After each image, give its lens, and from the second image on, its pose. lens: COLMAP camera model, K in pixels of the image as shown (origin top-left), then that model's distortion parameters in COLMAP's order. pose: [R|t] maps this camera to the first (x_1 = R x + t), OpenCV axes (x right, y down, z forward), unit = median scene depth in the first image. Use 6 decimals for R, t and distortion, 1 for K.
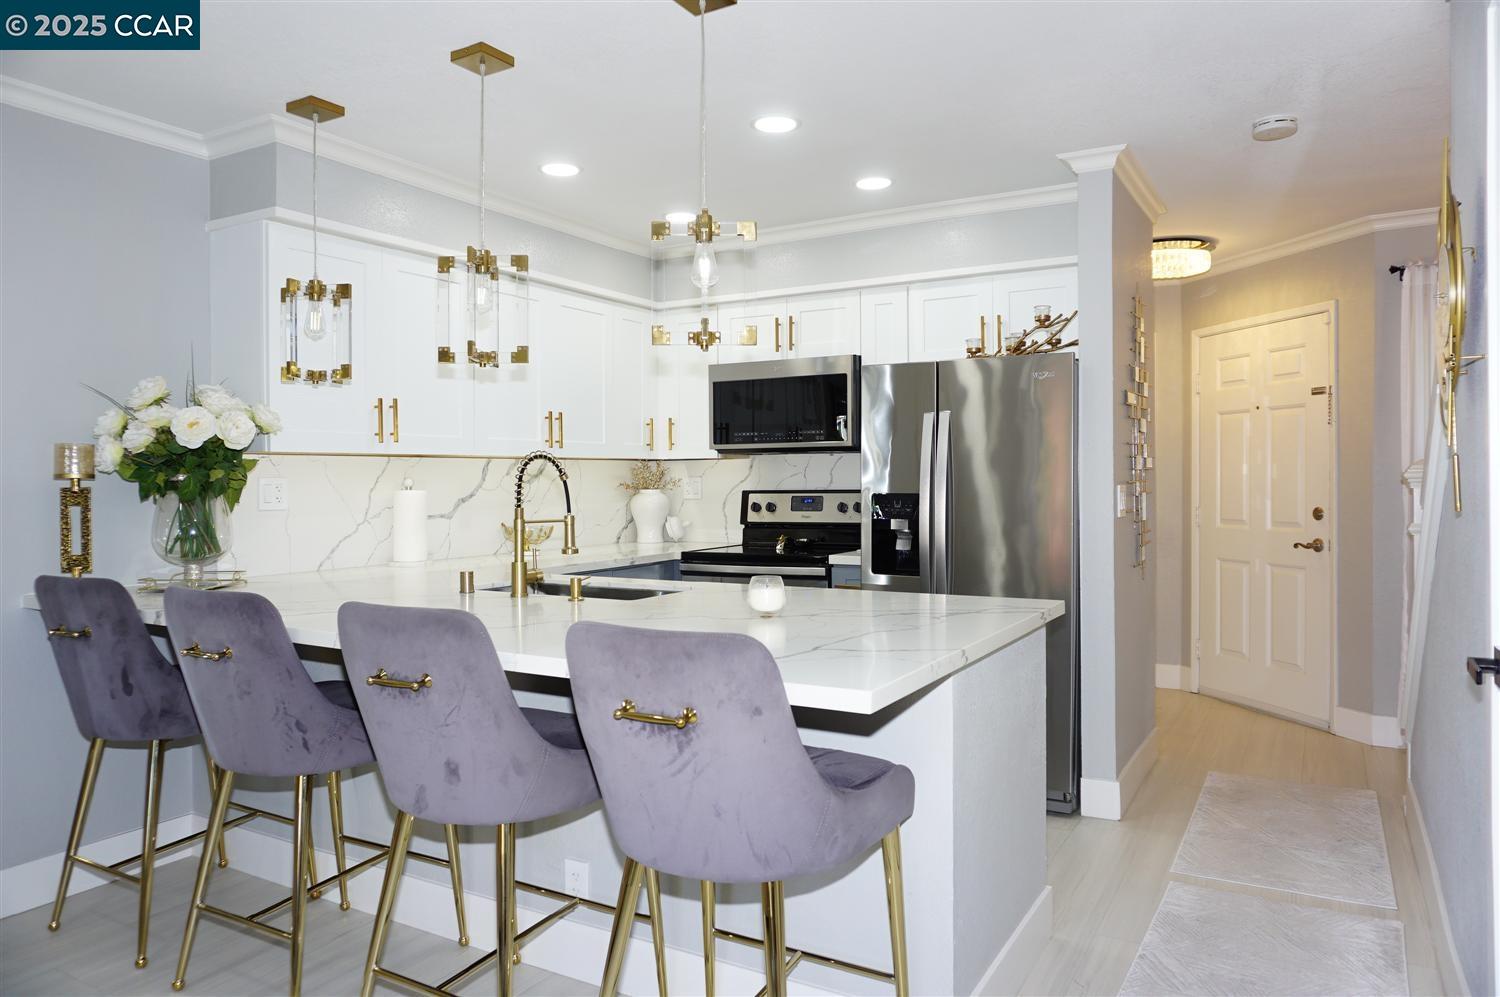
lens RADIAL K [[996.4, 0, 751.9], [0, 996.4, 493.8], [0, 0, 1]] dist [-0.046694, 0.031434]
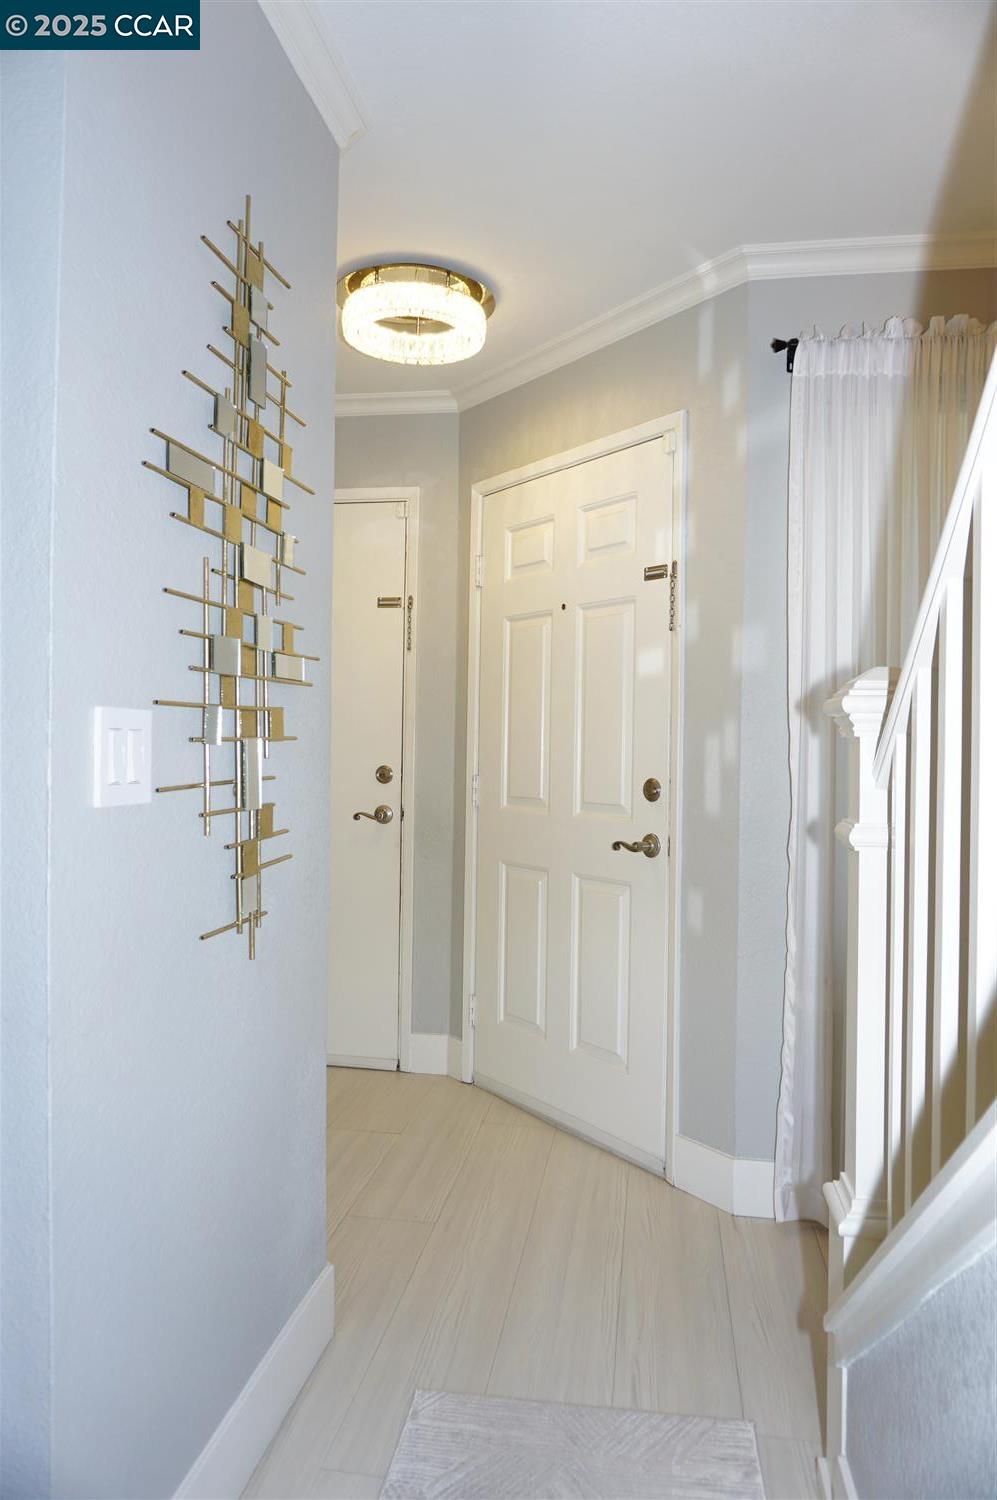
lens RADIAL K [[996.4, 0, 494.9], [0, 996.4, 751.7], [0, 0, 1]] dist [-0.046694, 0.031434]
pose [[0.937479, 0.016217, 0.347664, 0.296493], [-0.014143, 0.999864, -0.008501, 0.005213], [-0.347755, 0.003053, 0.937581, 0.504326]]
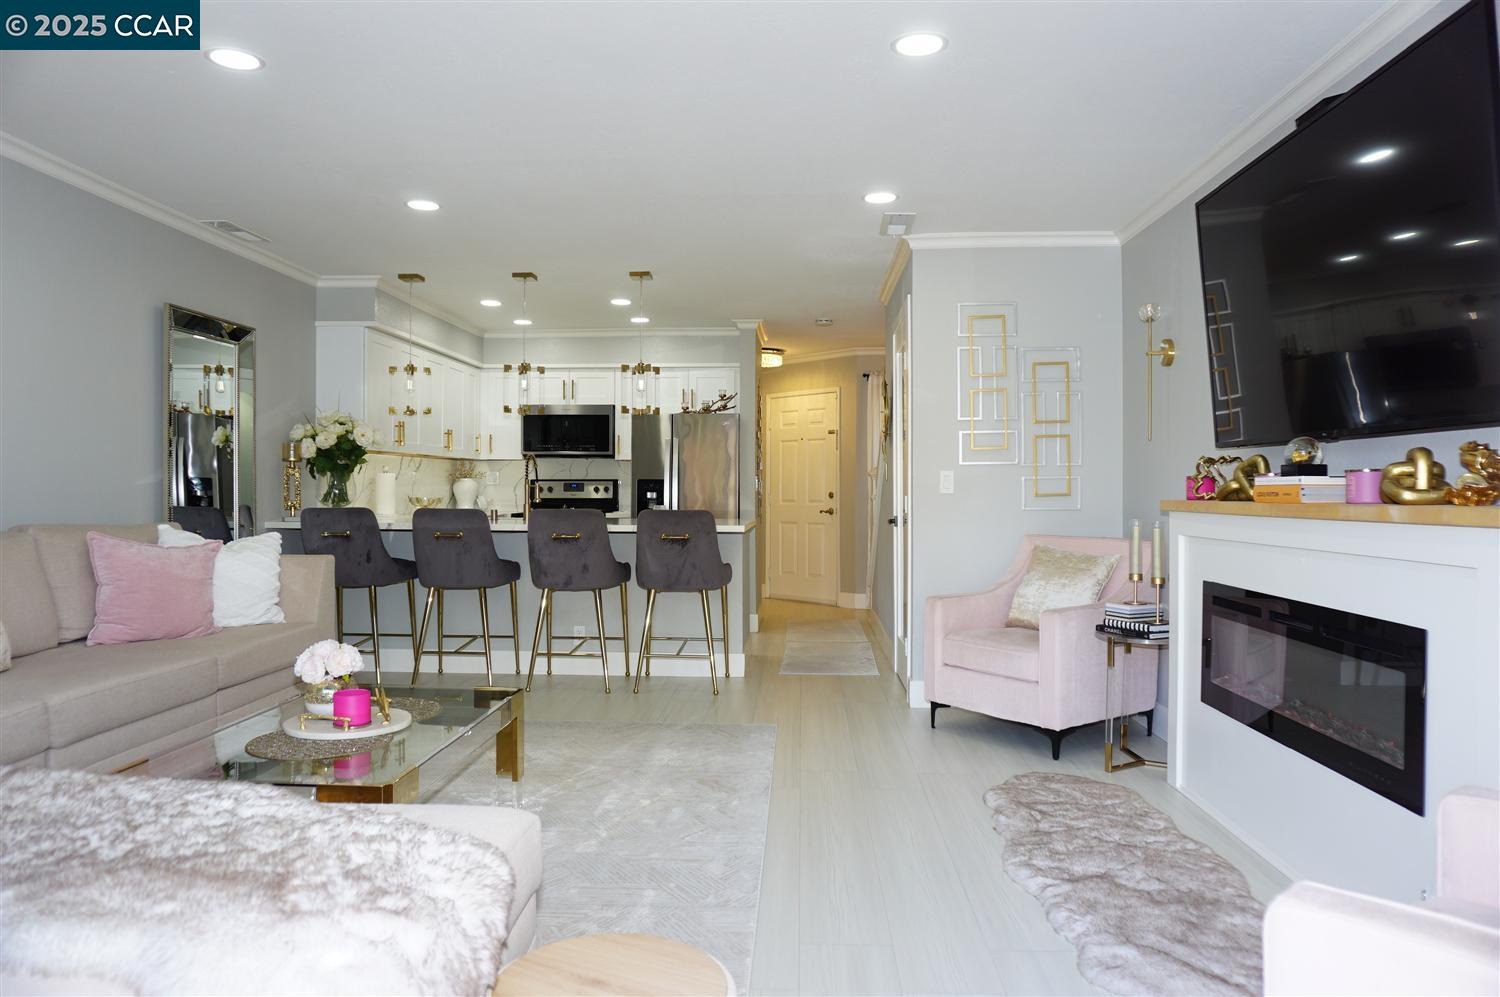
lens RADIAL K [[996.4, 0, 744.4], [0, 996.4, 500.9], [0, 0, 1]] dist [-0.046694, 0.031434]
pose [[0.892183, 0.005696, 0.451638, -0.473518], [-0.004092, 0.999981, -0.004527, 0.041208], [-0.451656, 0.002191, 0.892190, -0.689894]]
